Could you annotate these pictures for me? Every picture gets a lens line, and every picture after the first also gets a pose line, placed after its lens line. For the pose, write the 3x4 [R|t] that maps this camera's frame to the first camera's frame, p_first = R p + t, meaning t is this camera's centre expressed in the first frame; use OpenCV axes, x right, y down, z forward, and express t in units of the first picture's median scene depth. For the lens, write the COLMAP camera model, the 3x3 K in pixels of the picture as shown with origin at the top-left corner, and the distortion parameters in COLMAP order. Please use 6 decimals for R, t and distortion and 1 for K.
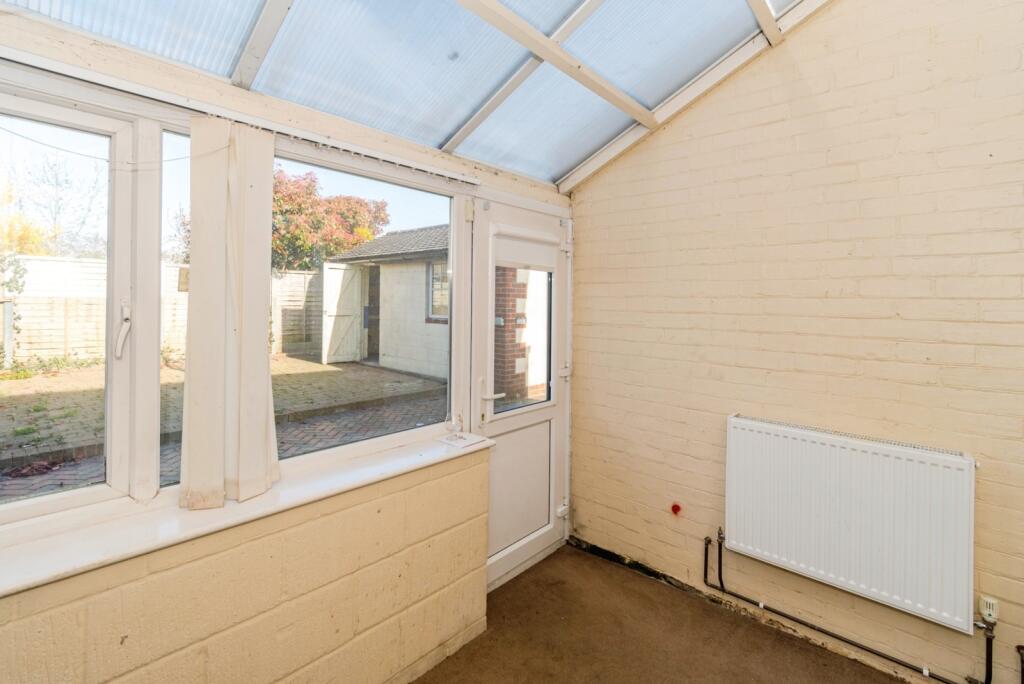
lens RADIAL K [[461.4, 0, 511.3], [0, 461.4, 284.8], [0, 0, 1]] dist [0.000891, 0.000071]
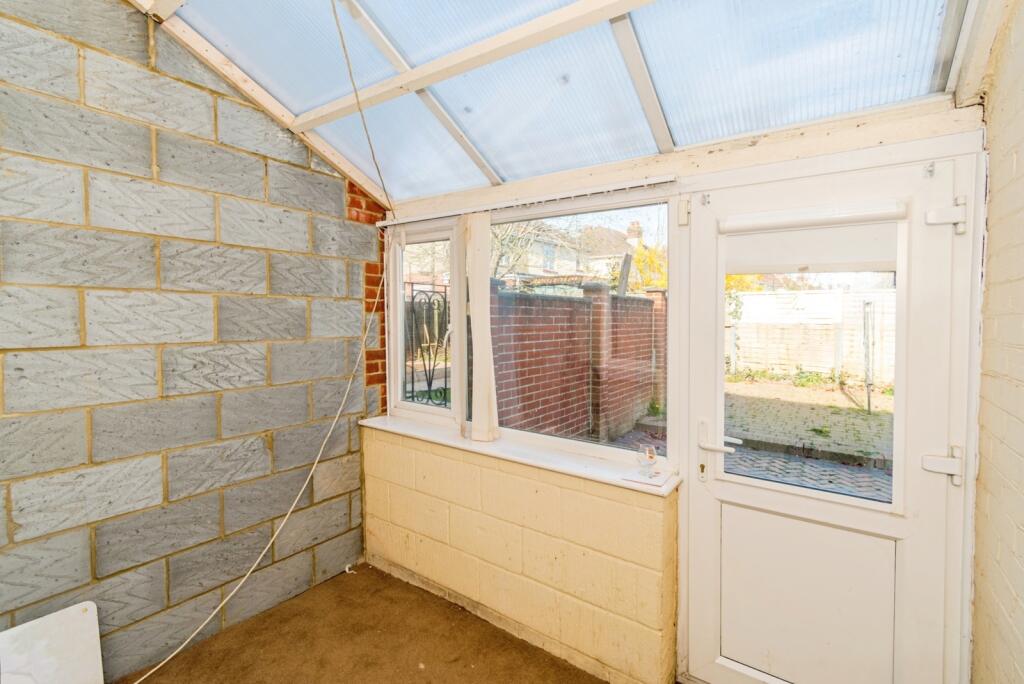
lens RADIAL K [[455.5, 0, 511.9], [0, 455.5, 323.7], [0, 0, 1]] dist [0.001011, 0.000034]
pose [[0.135414, 0.000775, -0.990789, 0.533110], [0.023609, 0.999713, 0.004009, 0.022164], [0.990508, -0.023935, 0.135357, 0.458717]]
